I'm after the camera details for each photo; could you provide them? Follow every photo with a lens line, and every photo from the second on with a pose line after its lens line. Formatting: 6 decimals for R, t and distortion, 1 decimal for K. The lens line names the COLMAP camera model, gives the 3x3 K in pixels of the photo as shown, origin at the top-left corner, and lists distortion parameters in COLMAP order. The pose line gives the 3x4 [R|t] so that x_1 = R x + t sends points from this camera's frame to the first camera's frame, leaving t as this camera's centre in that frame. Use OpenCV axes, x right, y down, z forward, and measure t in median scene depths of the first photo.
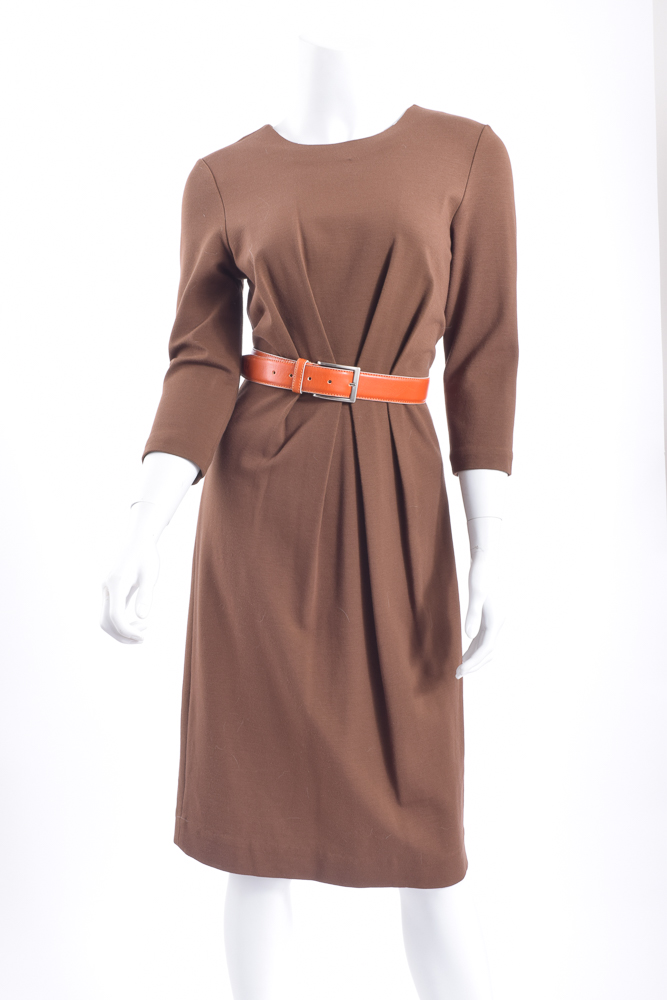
lens RADIAL K [[1496.4, 0, 333.5], [0, 1496.4, 500.0], [0, 0, 1]] dist [-0.008896, -0.018824]
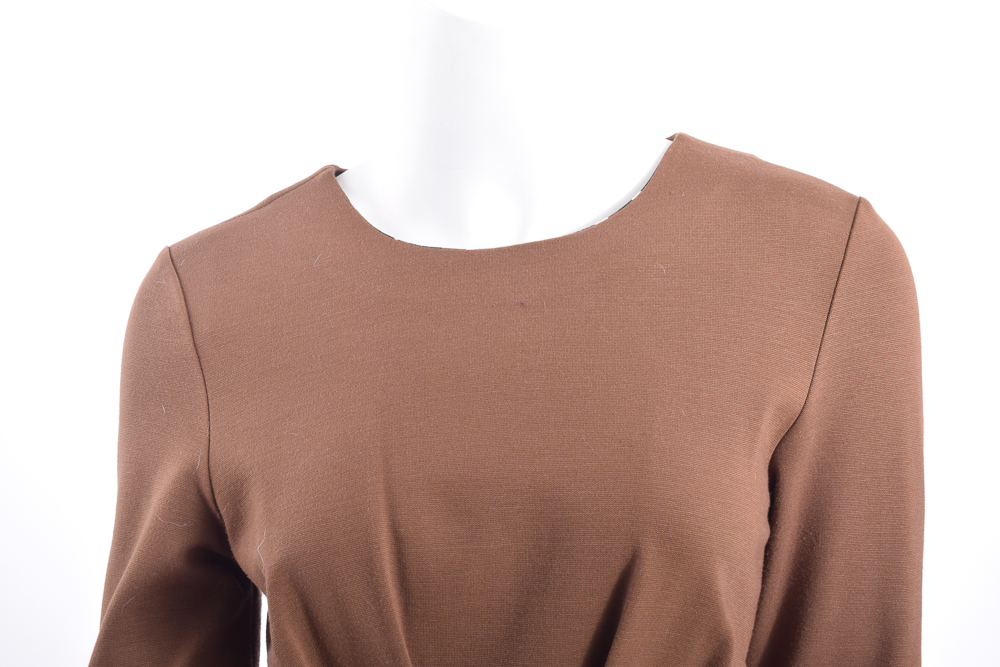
lens RADIAL K [[1555.5, 0, 500.0], [0, 1555.5, 333.5], [0, 0, 1]] dist [-0.004521, -0.039491]
pose [[0.999829, 0.018227, -0.003276, 0.006557], [-0.018057, 0.998784, 0.045878, -0.238225], [0.004108, -0.045811, 0.998942, 0.591851]]
